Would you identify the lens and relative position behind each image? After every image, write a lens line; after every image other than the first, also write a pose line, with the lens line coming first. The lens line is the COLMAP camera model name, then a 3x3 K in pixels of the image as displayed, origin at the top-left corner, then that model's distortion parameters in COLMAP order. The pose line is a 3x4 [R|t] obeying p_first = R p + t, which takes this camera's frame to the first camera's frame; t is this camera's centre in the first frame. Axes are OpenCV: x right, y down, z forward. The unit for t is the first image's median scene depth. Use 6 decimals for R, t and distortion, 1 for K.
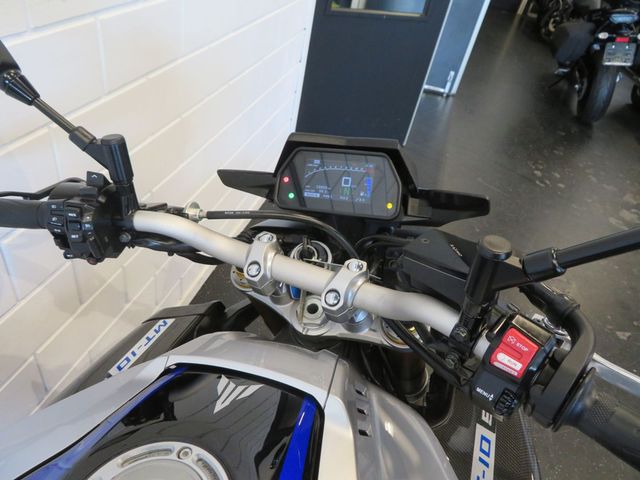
lens RADIAL K [[469.8, 0, 317.1], [0, 469.8, 243.0], [0, 0, 1]] dist [0.002279, -0.020067]
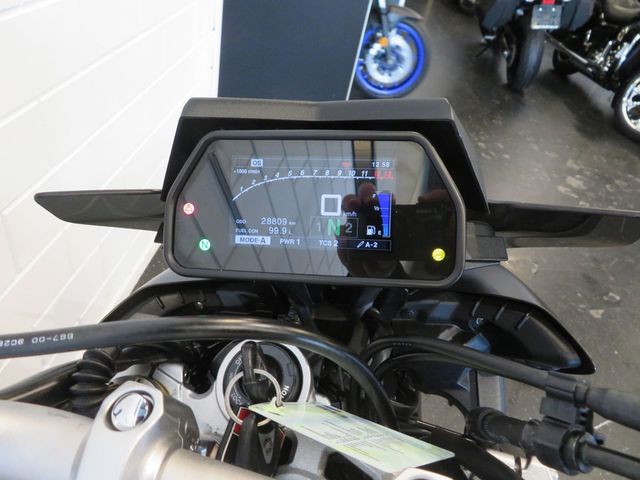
lens RADIAL K [[469.8, 0, 323.3], [0, 469.8, 238.3], [0, 0, 1]] dist [0.002279, -0.020067]
pose [[0.984466, -0.097608, 0.145944, -0.001929], [0.093993, 0.995075, 0.031482, -0.021562], [-0.148298, -0.017276, 0.988792, 0.109128]]
